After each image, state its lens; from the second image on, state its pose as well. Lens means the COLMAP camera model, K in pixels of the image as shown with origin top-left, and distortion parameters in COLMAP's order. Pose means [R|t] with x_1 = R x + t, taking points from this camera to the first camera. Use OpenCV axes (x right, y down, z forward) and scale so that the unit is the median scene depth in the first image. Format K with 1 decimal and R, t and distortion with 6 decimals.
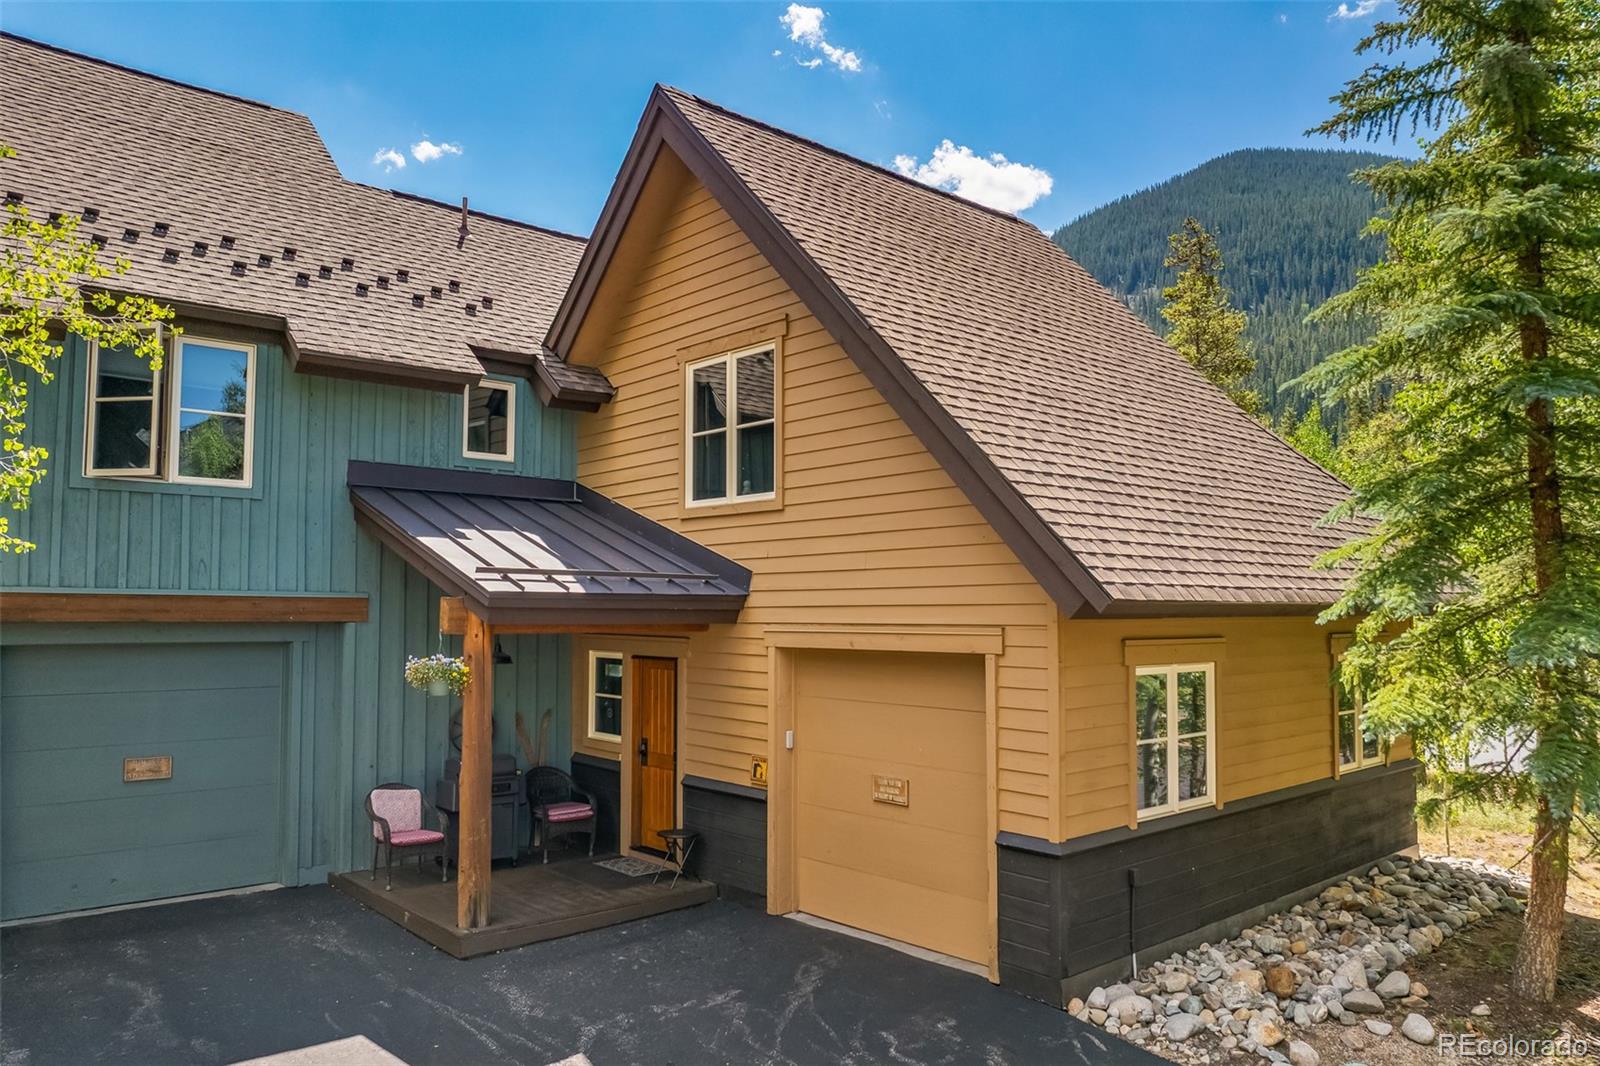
lens RADIAL K [[1138.6, 0, 800.0], [0, 1138.6, 533.0], [0, 0, 1]] dist [-0.056564, 0.025778]
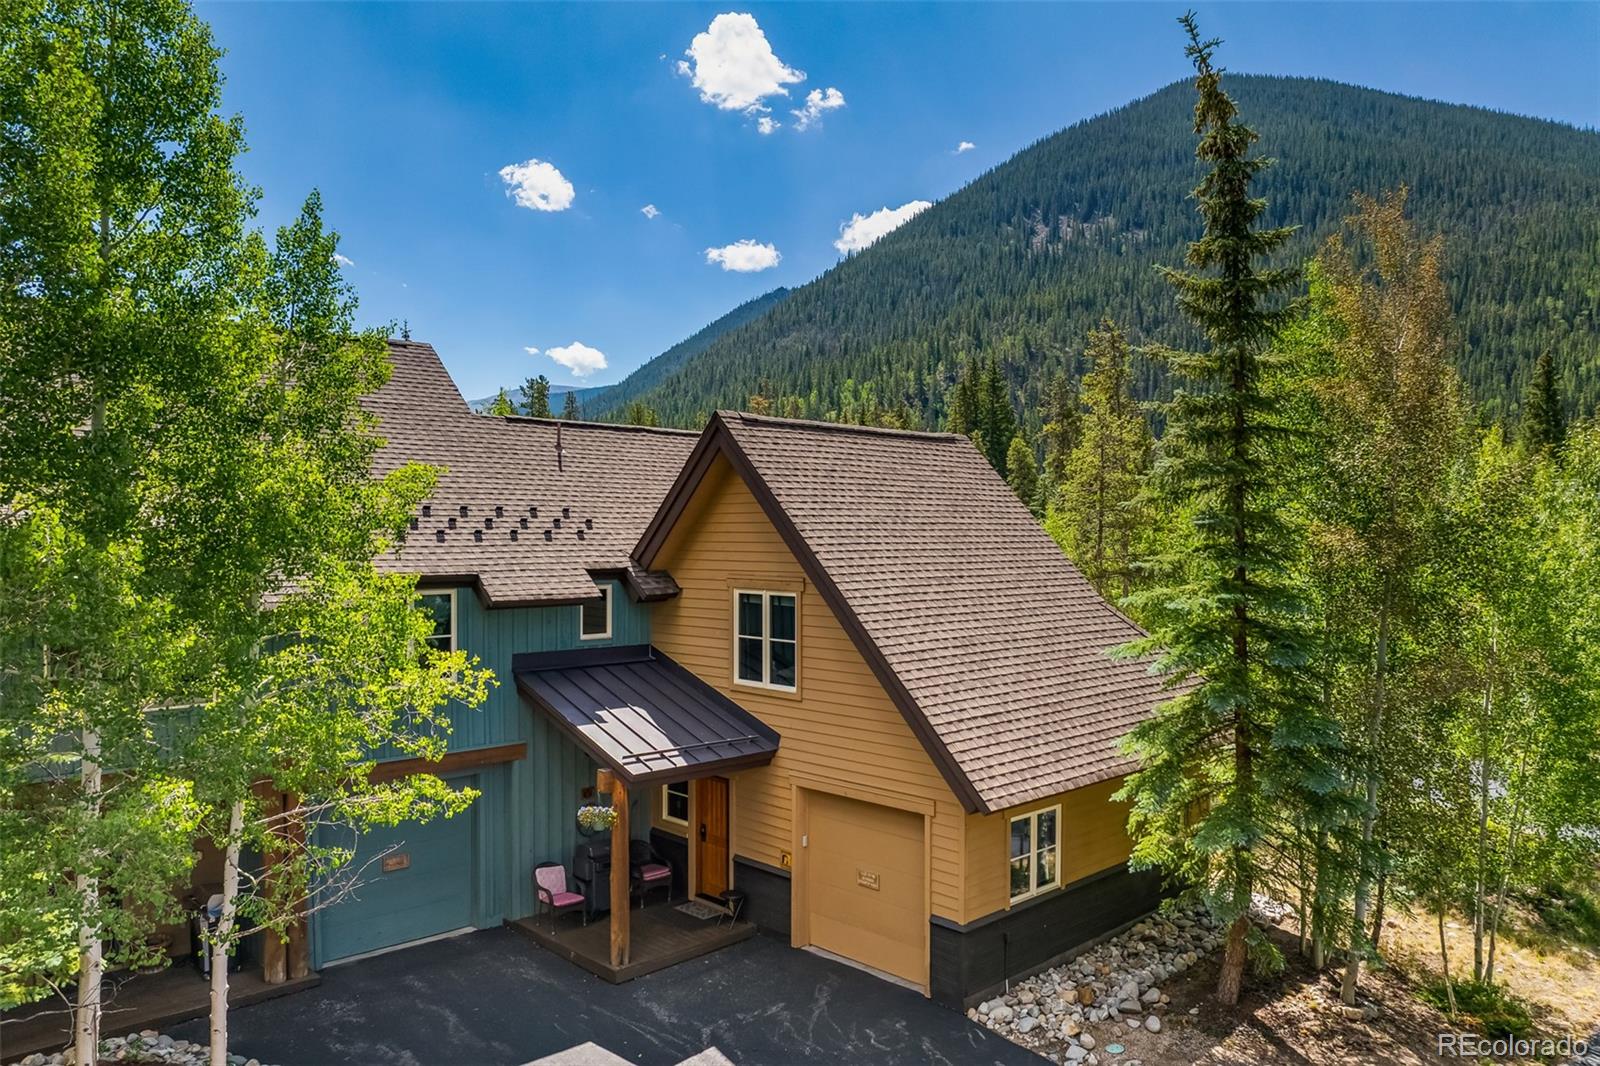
lens RADIAL K [[1138.6, 0, 800.0], [0, 1138.6, 533.0], [0, 0, 1]] dist [-0.056564, 0.025778]
pose [[0.999206, 0.000475, 0.039831, -0.086696], [-0.003114, 0.997800, 0.066217, -0.388267], [-0.039712, -0.066288, 0.997010, -0.619868]]
